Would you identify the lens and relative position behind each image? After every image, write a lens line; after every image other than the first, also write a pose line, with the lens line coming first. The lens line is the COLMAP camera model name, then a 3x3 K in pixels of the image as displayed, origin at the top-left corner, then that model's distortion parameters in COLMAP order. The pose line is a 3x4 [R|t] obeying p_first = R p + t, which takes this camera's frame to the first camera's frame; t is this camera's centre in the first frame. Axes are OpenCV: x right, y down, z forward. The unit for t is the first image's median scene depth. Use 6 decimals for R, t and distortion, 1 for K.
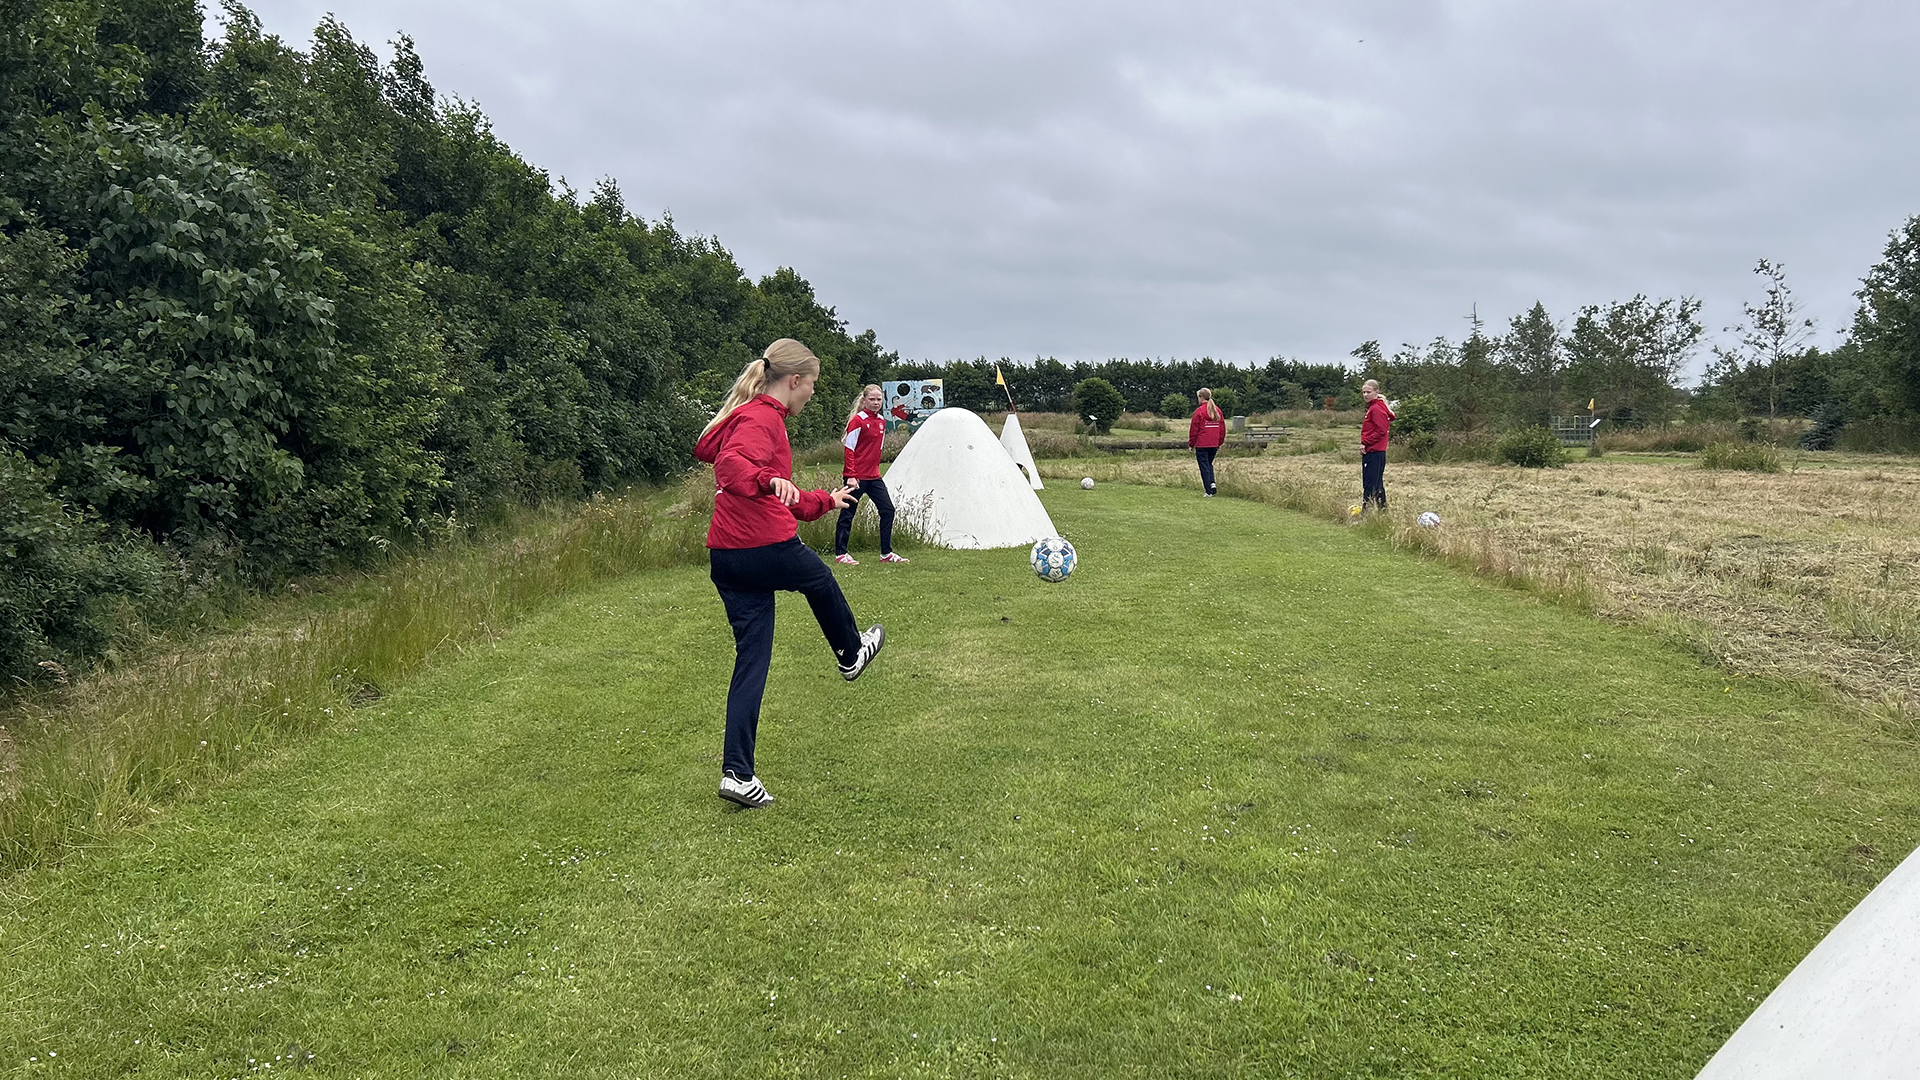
lens RADIAL K [[1422.8, 0, 941.6], [0, 1422.8, 541.5], [0, 0, 1]] dist [0.045317, -0.041678]
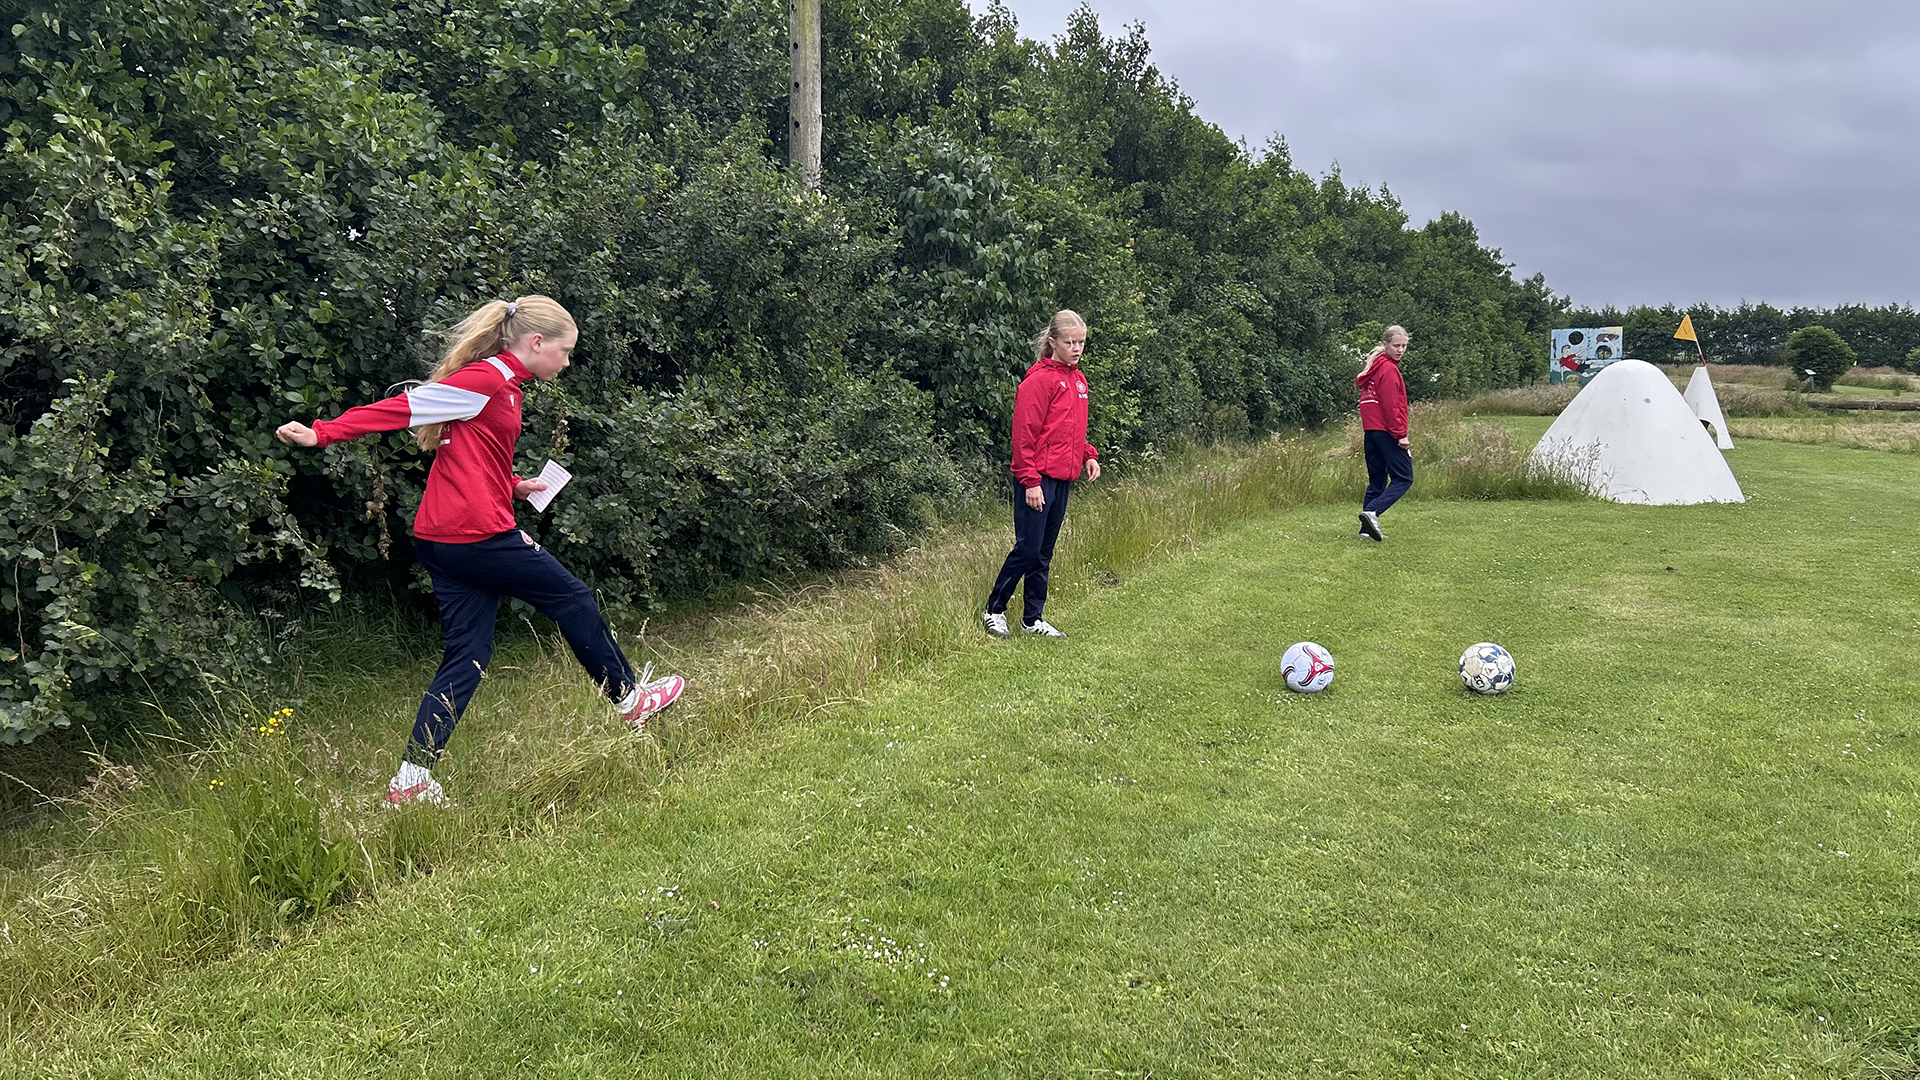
lens RADIAL K [[1422.8, 0, 966.5], [0, 1422.8, 524.5], [0, 0, 1]] dist [0.045317, -0.041678]
pose [[0.910976, 0.064811, -0.407335, 0.000829], [-0.054284, 0.997826, 0.037363, 0.006239], [0.408871, -0.011925, 0.912514, -0.088530]]
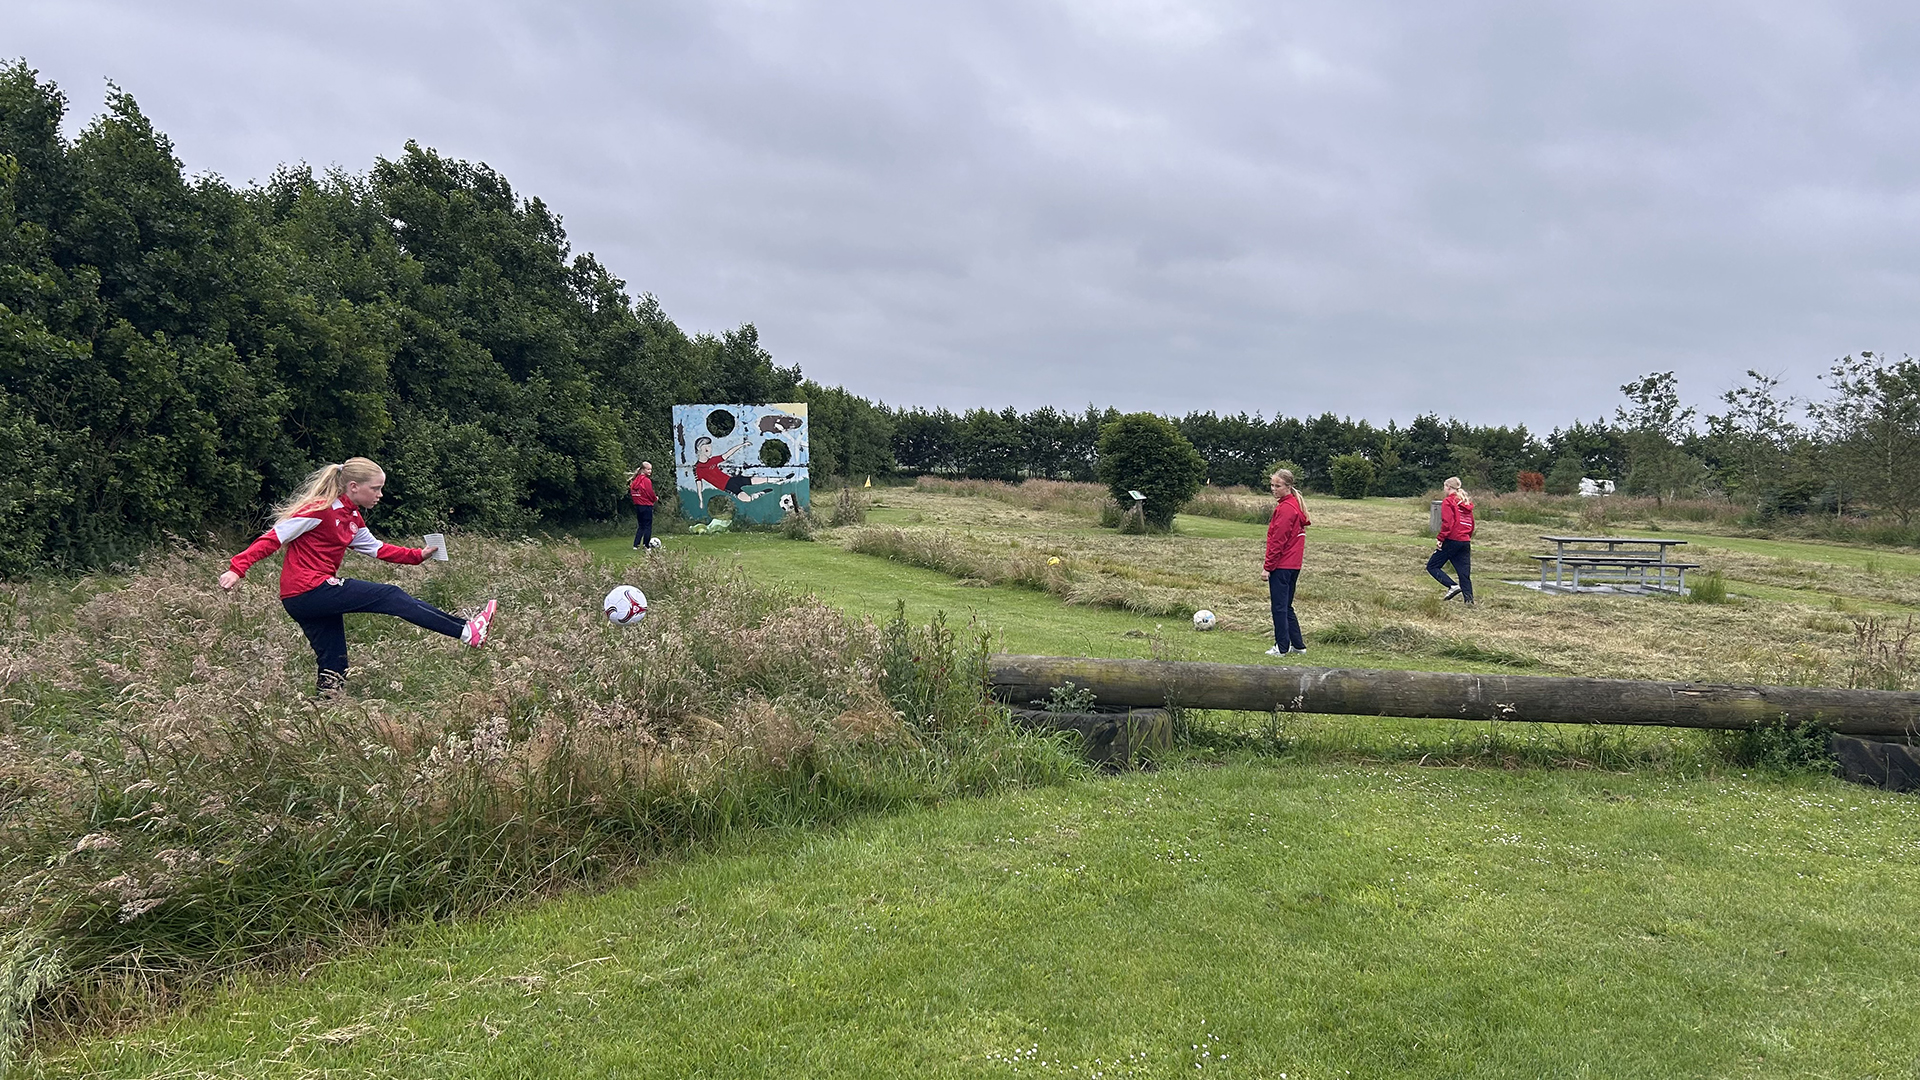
lens RADIAL K [[1422.8, 0, 962.6], [0, 1422.8, 529.0], [0, 0, 1]] dist [0.045317, -0.041678]
pose [[0.998549, 0.029659, -0.044942, 0.364875], [-0.032117, 0.997969, -0.055013, -0.250353], [0.043219, 0.056377, 0.997474, 2.735389]]
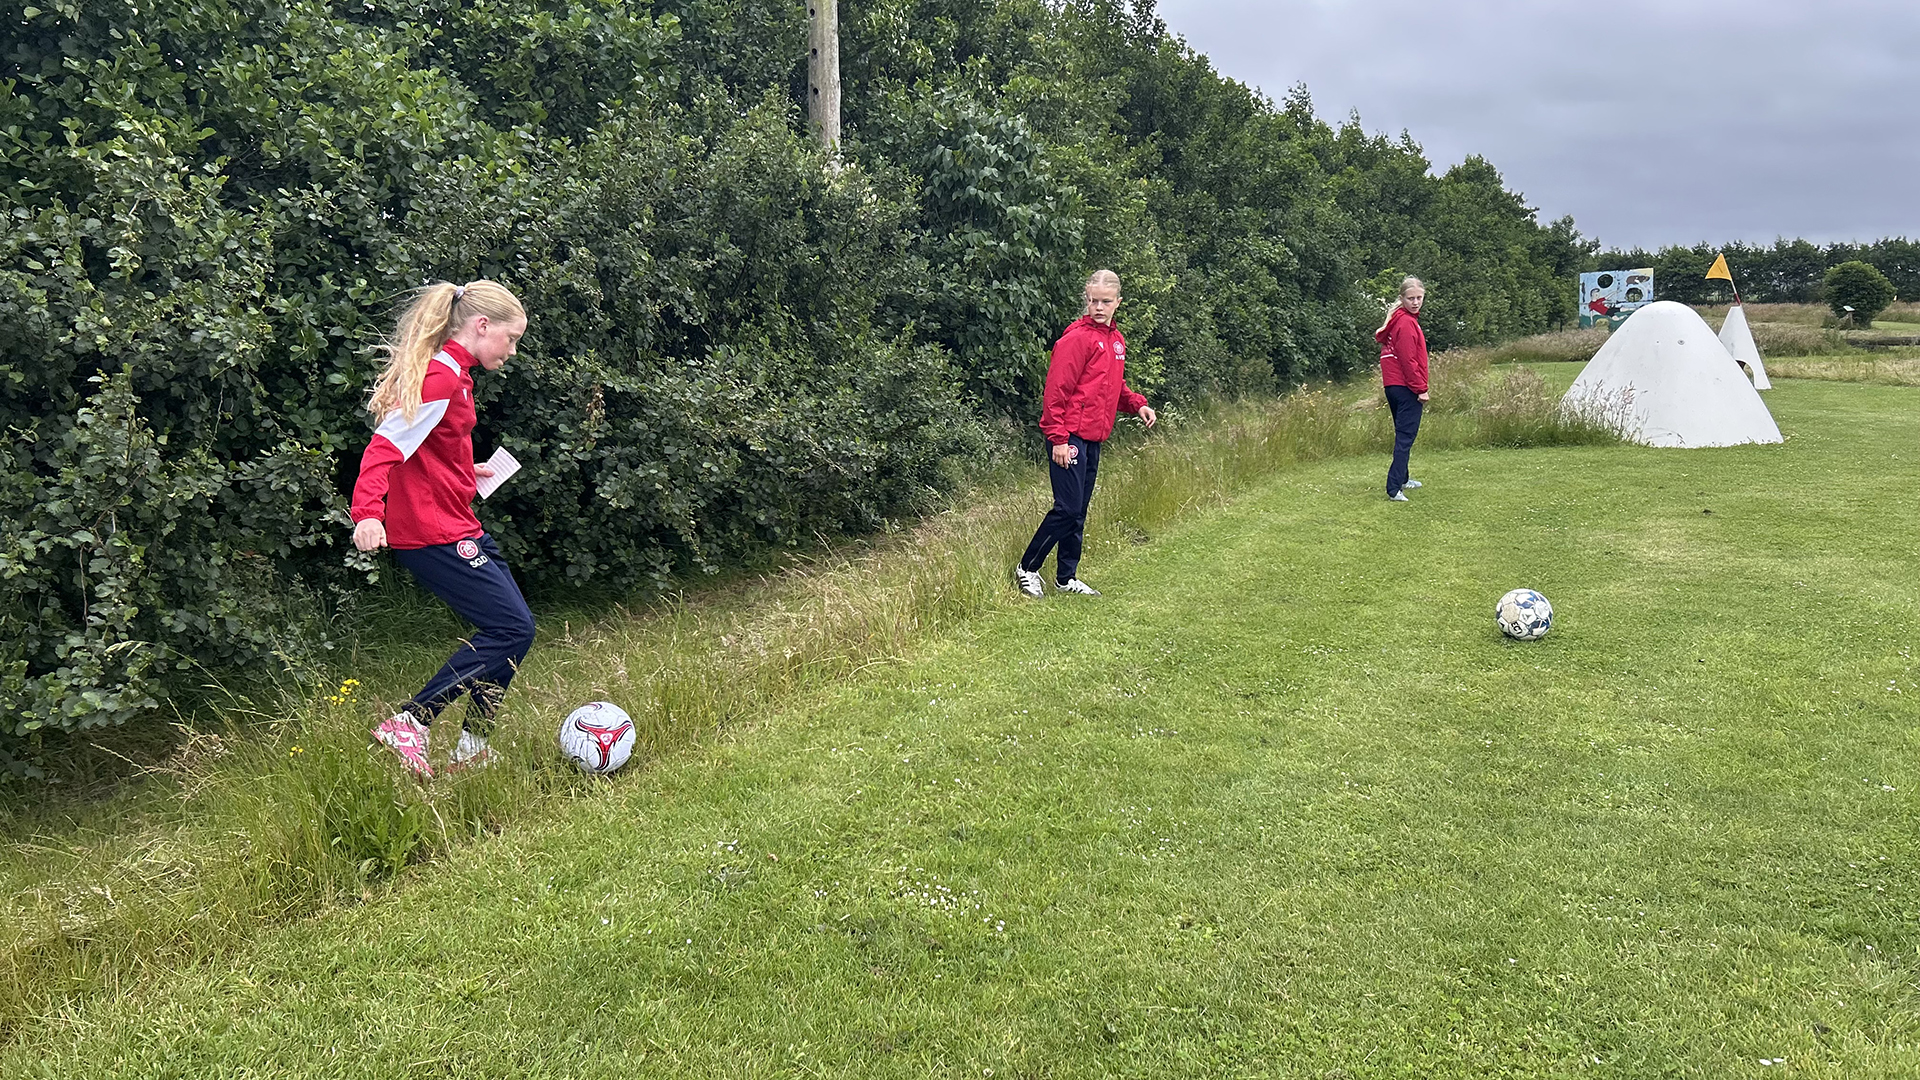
lens RADIAL K [[1422.8, 0, 945.6], [0, 1422.8, 530.3], [0, 0, 1]] dist [0.045317, -0.041678]
pose [[0.899731, 0.052930, -0.433224, -0.000158], [-0.026120, 0.997370, 0.067609, 0.007000], [0.435663, -0.049514, 0.898747, -0.093482]]
